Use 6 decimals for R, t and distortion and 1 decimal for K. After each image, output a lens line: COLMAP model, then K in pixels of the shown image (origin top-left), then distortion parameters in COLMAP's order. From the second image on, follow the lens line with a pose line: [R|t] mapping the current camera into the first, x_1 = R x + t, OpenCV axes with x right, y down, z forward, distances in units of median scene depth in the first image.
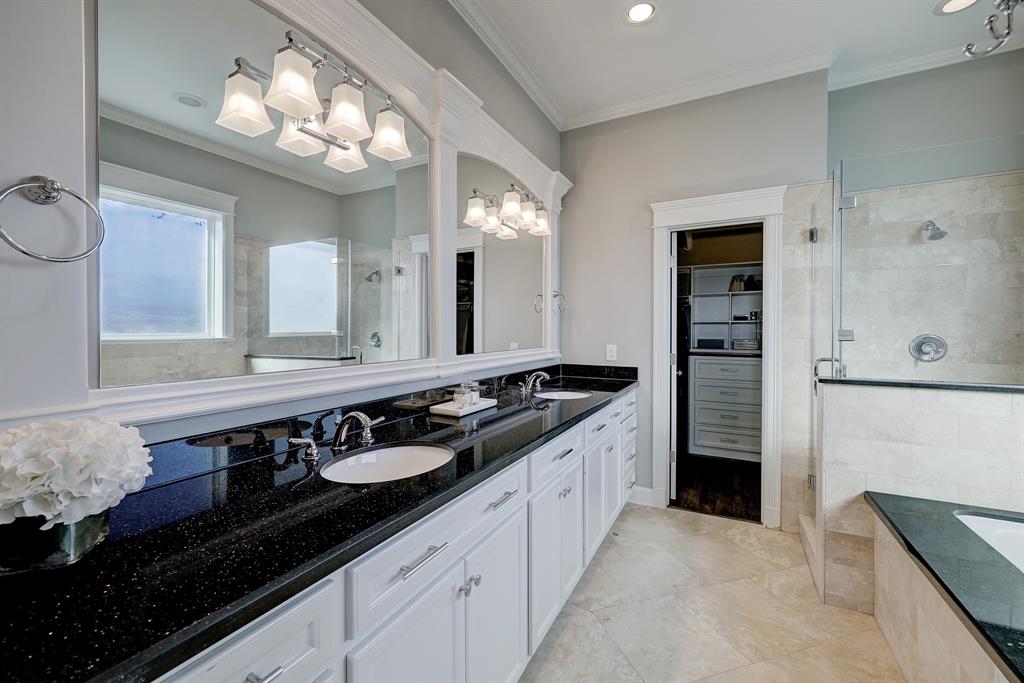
lens RADIAL K [[424.6, 0, 511.4], [0, 424.6, 330.9], [0, 0, 1]] dist [-0.001239, 0.000043]
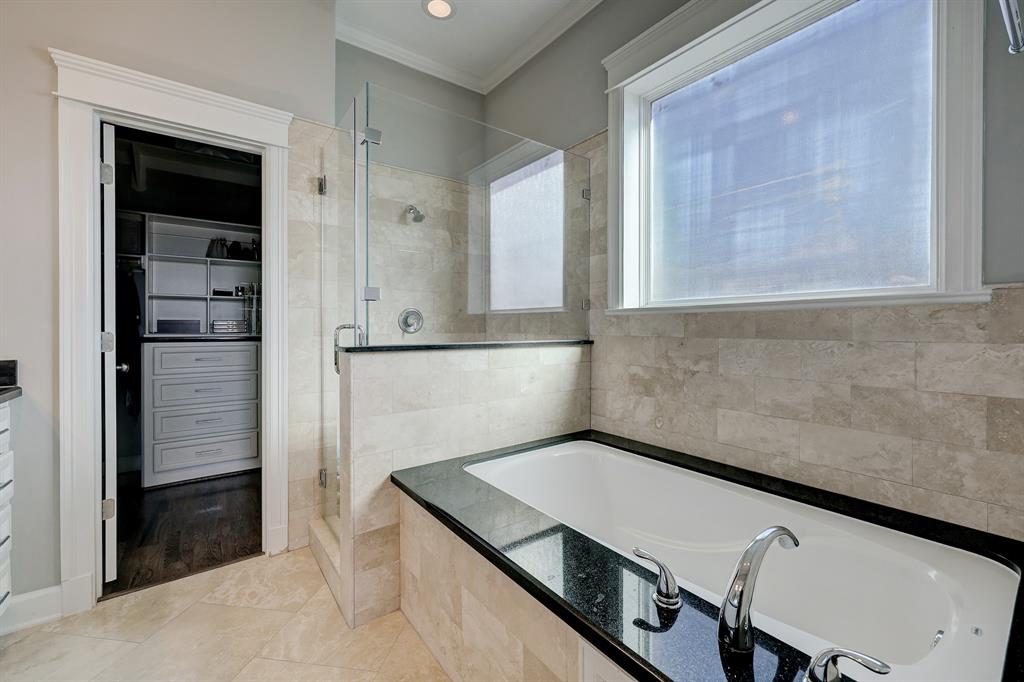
lens RADIAL K [[415.5, 0, 513.1], [0, 415.5, 329.1], [0, 0, 1]] dist [-0.000662, -0.000001]
pose [[0.431813, -0.005944, 0.901944, 0.123150], [0.005370, 0.999978, 0.004019, 0.057702], [-0.901947, 0.003108, 0.431835, 0.290771]]
